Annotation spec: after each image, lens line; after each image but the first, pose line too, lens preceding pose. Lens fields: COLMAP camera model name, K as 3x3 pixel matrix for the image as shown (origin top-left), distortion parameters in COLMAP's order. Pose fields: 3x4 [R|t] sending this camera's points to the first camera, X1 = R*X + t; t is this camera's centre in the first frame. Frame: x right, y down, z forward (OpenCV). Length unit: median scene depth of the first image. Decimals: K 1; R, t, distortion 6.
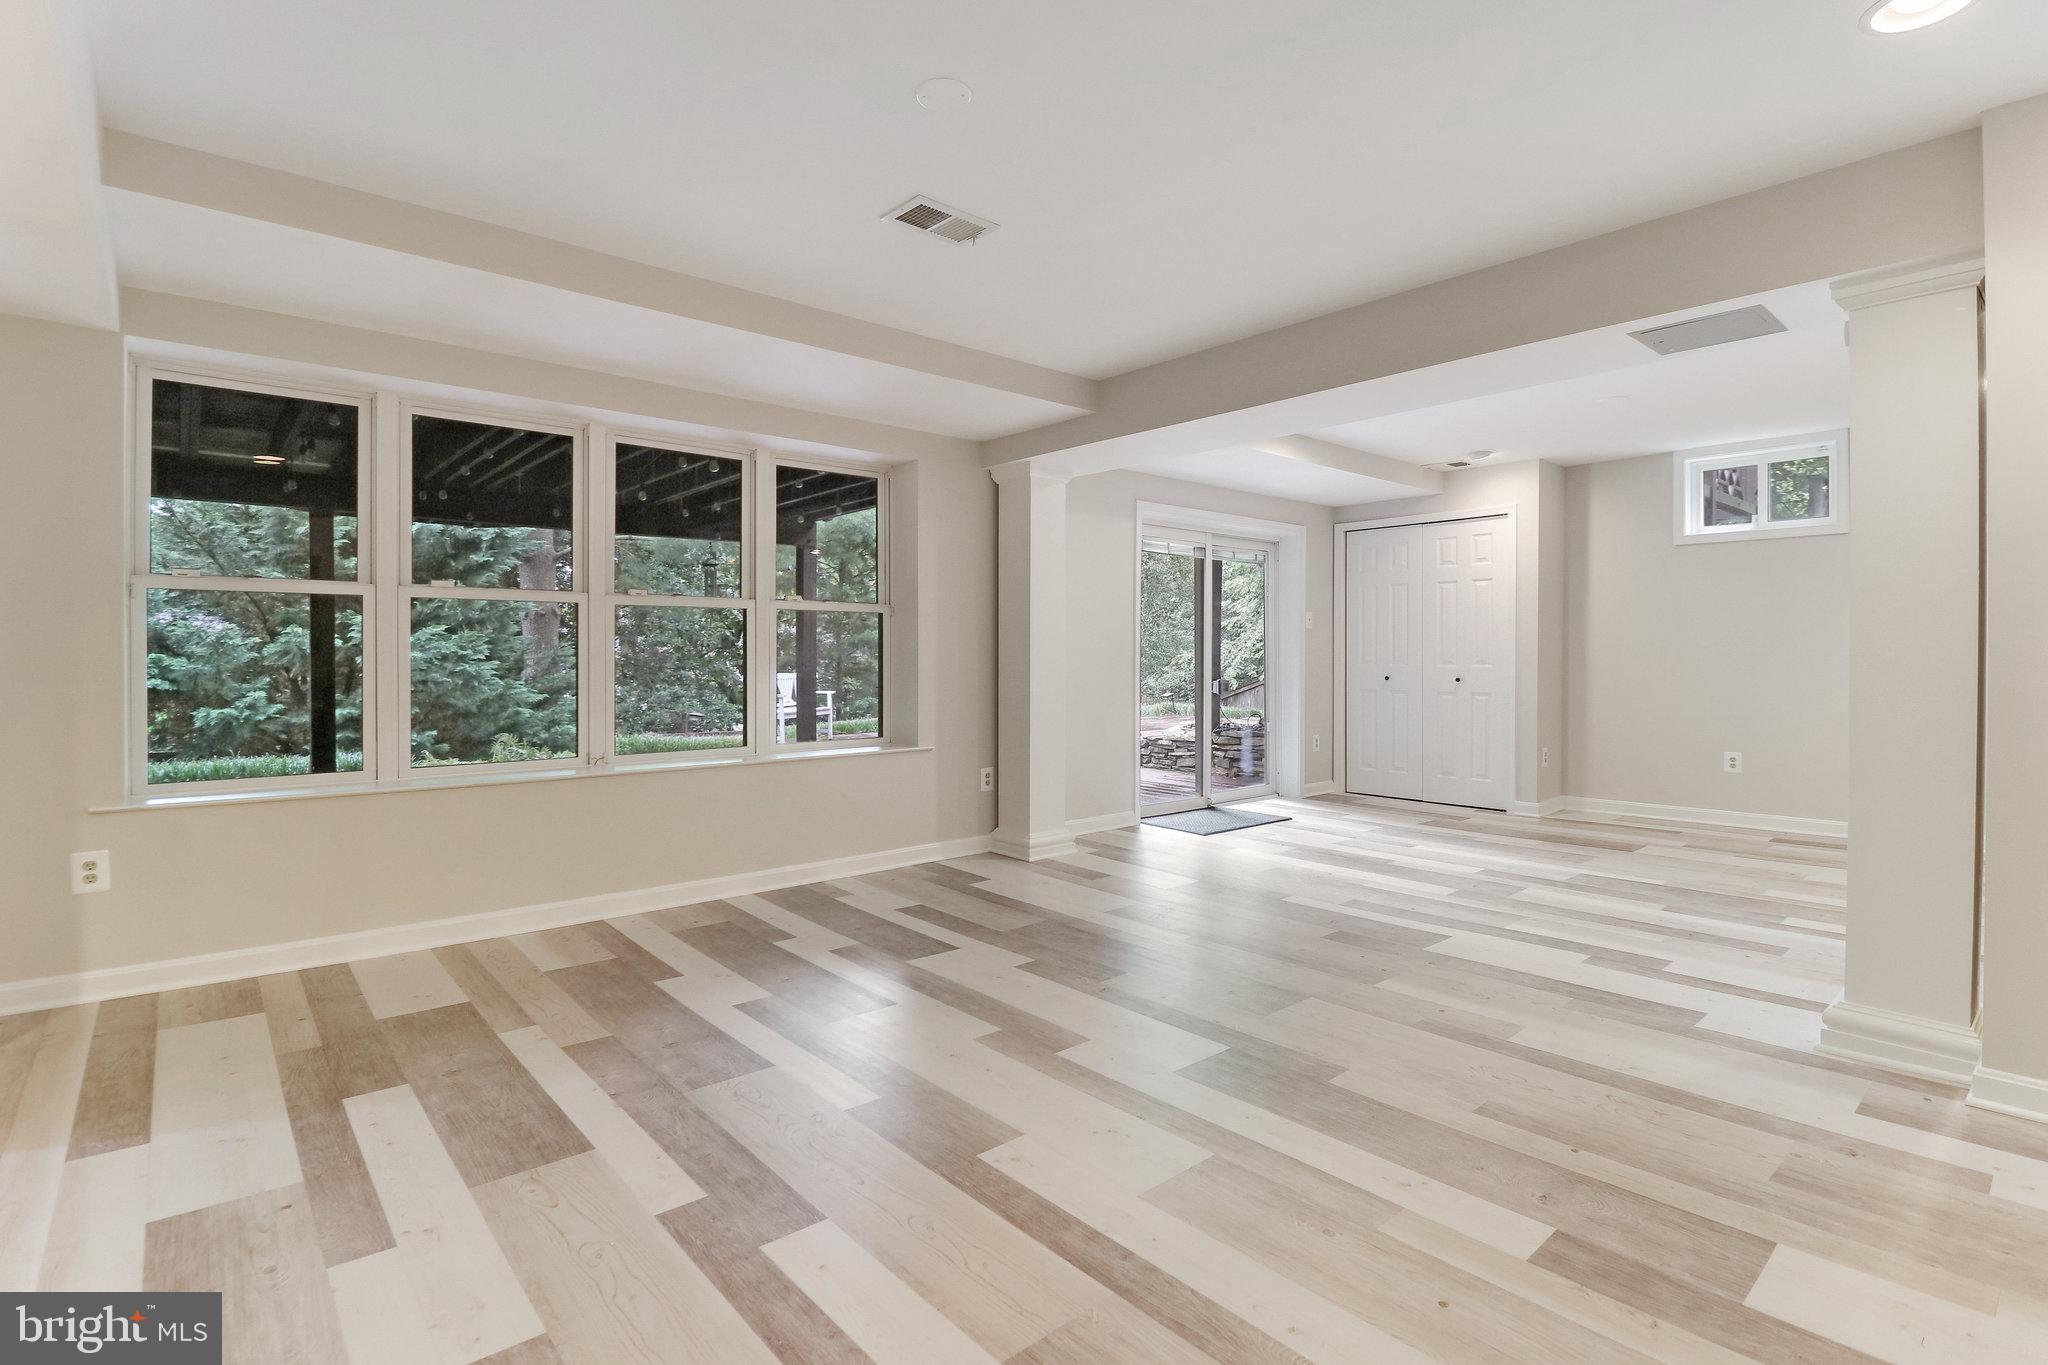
lens RADIAL K [[970.7, 0, 1021.3], [0, 970.7, 678.2], [0, 0, 1]] dist [0.001843, -0.001673]
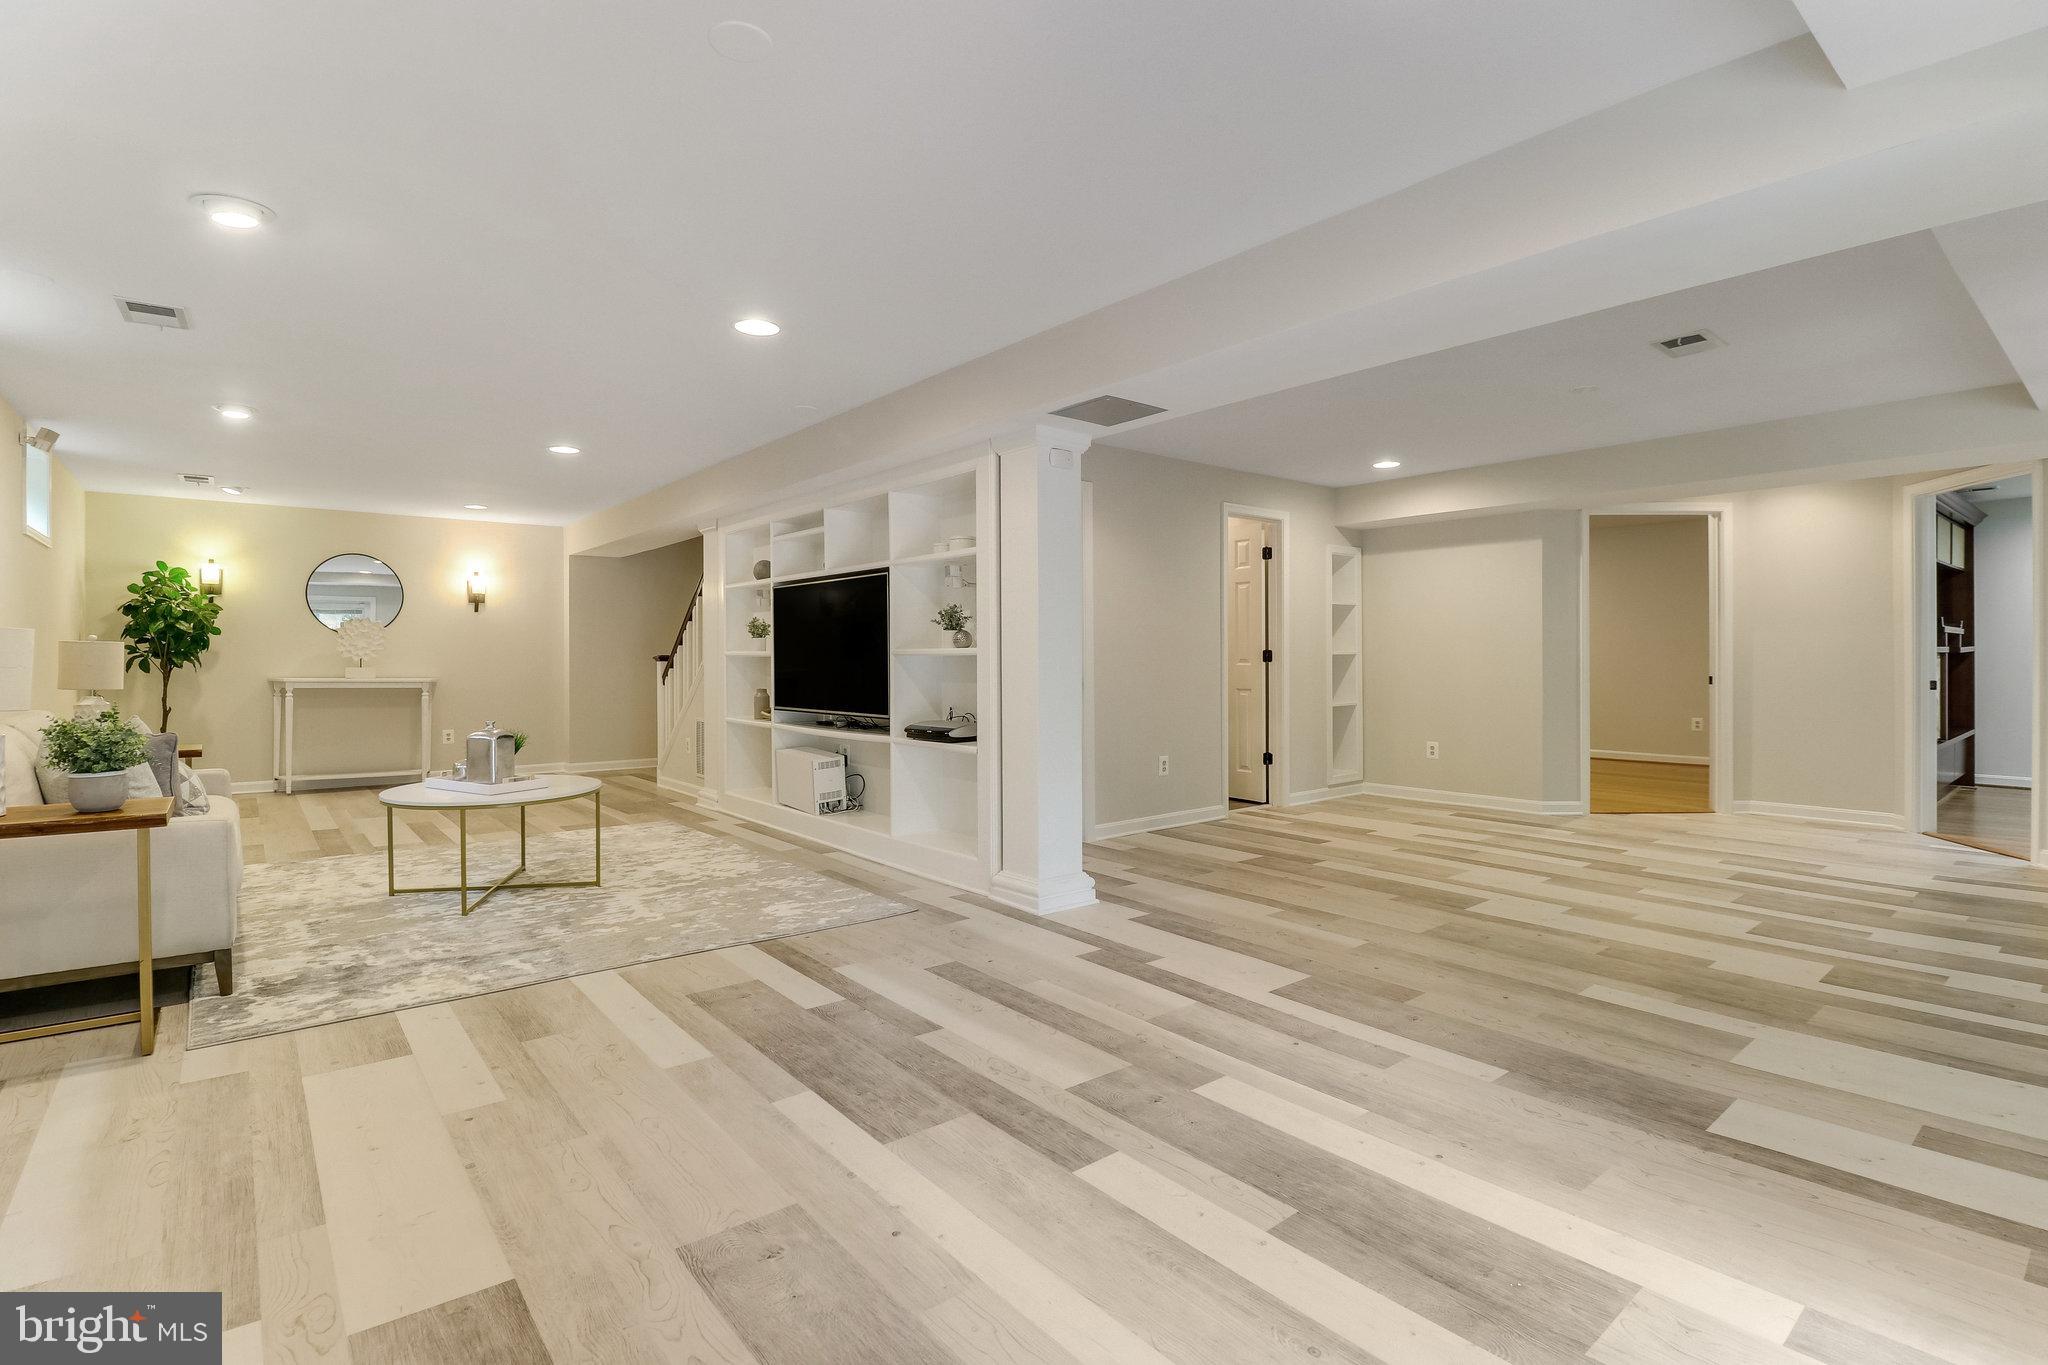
lens RADIAL K [[970.7, 0, 1024.8], [0, 970.7, 667.4], [0, 0, 1]] dist [0.001843, -0.001673]
pose [[-0.999612, -0.002787, 0.027723, 0.682230], [-0.002274, 0.999825, 0.018545, -0.034705], [-0.027769, 0.018475, -0.999444, 1.992286]]
